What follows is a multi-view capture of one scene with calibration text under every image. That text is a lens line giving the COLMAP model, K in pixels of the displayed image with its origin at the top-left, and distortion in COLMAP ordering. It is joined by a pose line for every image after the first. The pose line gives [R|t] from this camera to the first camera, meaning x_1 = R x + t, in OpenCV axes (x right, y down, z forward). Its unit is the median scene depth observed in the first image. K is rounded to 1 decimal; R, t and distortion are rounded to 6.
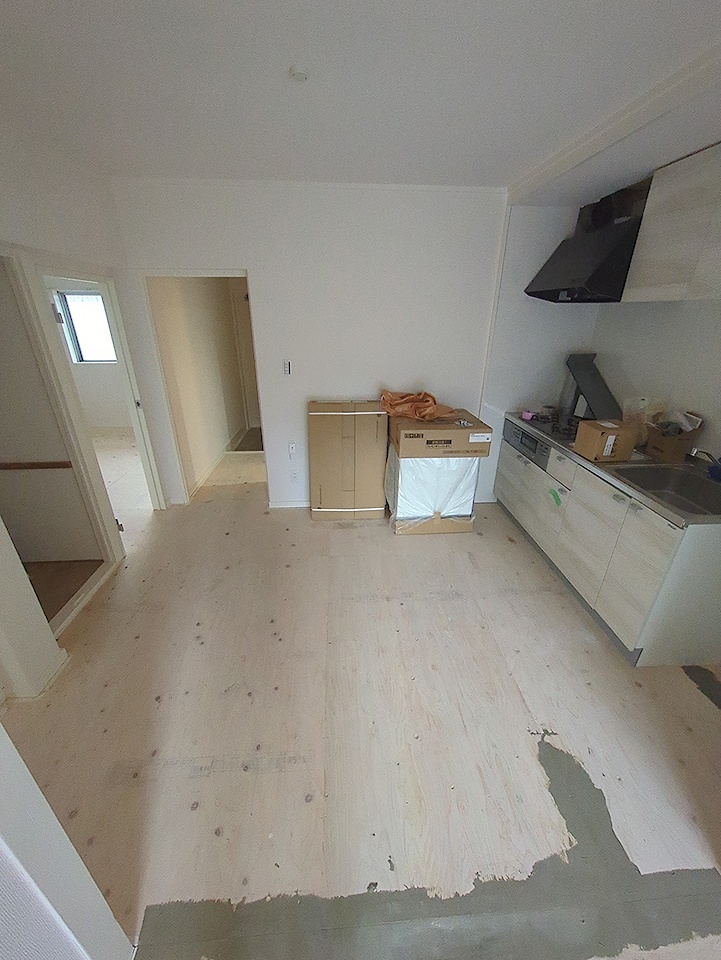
lens RADIAL K [[381.0, 0, 358.1], [0, 381.0, 483.3], [0, 0, 1]] dist [-0.002595, 0.000854]
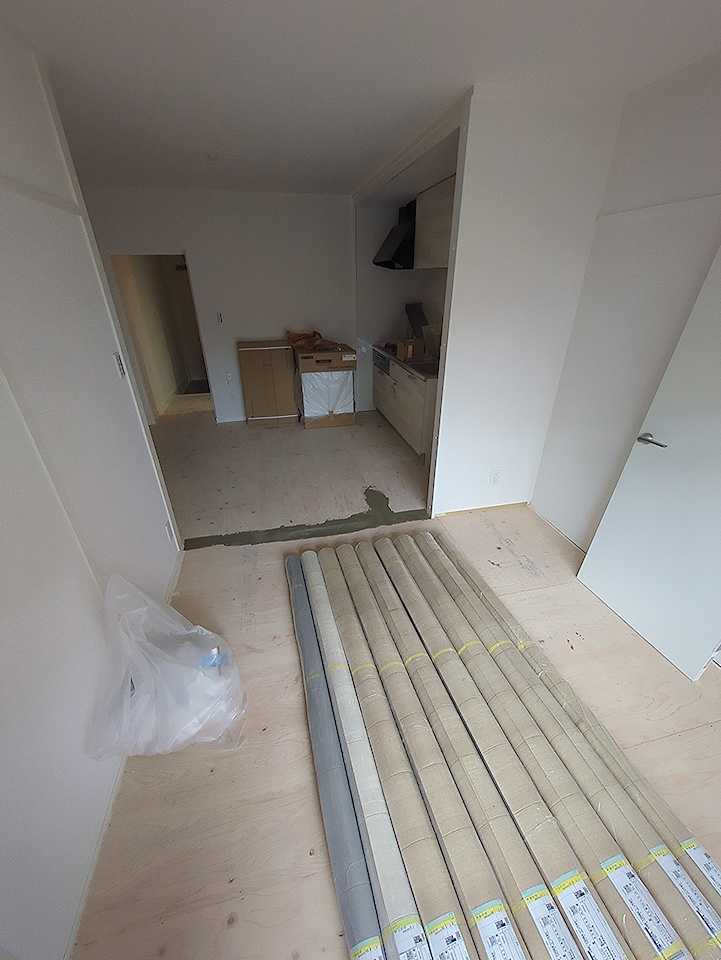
lens RADIAL K [[381.0, 0, 358.1], [0, 381.0, 483.3], [0, 0, 1]] dist [-0.002595, 0.000854]
pose [[0.986565, -0.089480, 0.136683, 0.084238], [0.080050, 0.994114, 0.073005, 0.273666], [-0.142411, -0.061083, 0.987921, -0.581448]]
